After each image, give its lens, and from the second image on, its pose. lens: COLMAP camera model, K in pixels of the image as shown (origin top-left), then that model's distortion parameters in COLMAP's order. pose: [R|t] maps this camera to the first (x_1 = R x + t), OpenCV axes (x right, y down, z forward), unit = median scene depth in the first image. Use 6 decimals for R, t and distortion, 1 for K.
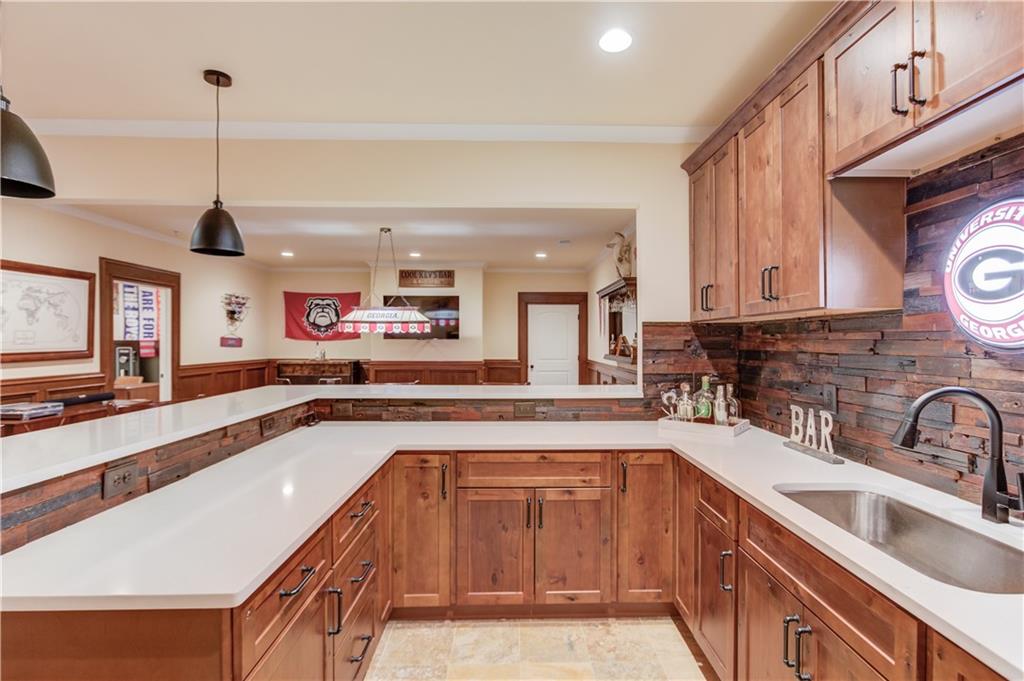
lens RADIAL K [[490.3, 0, 512.0], [0, 490.3, 340.5], [0, 0, 1]] dist [0.001268, -0.000039]
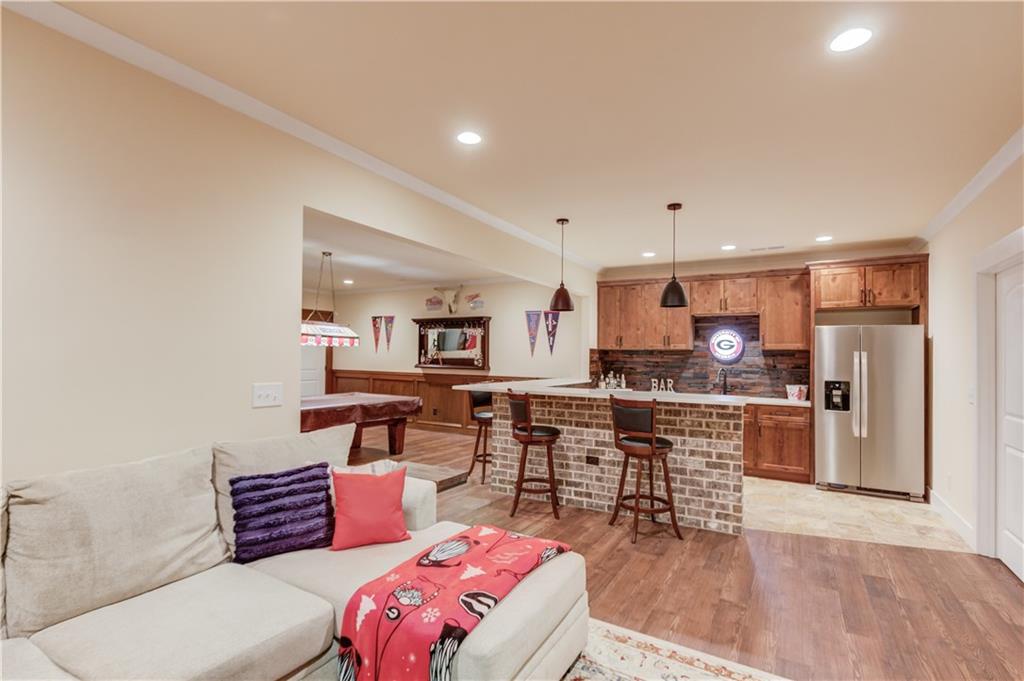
lens RADIAL K [[490.3, 0, 512.0], [0, 490.3, 340.5], [0, 0, 1]] dist [0.001268, -0.000039]
pose [[0.513827, 0.034697, 0.857192, -2.354371], [-0.014075, 0.999388, -0.032016, 0.003333], [-0.857778, 0.004386, 0.514001, 0.174992]]
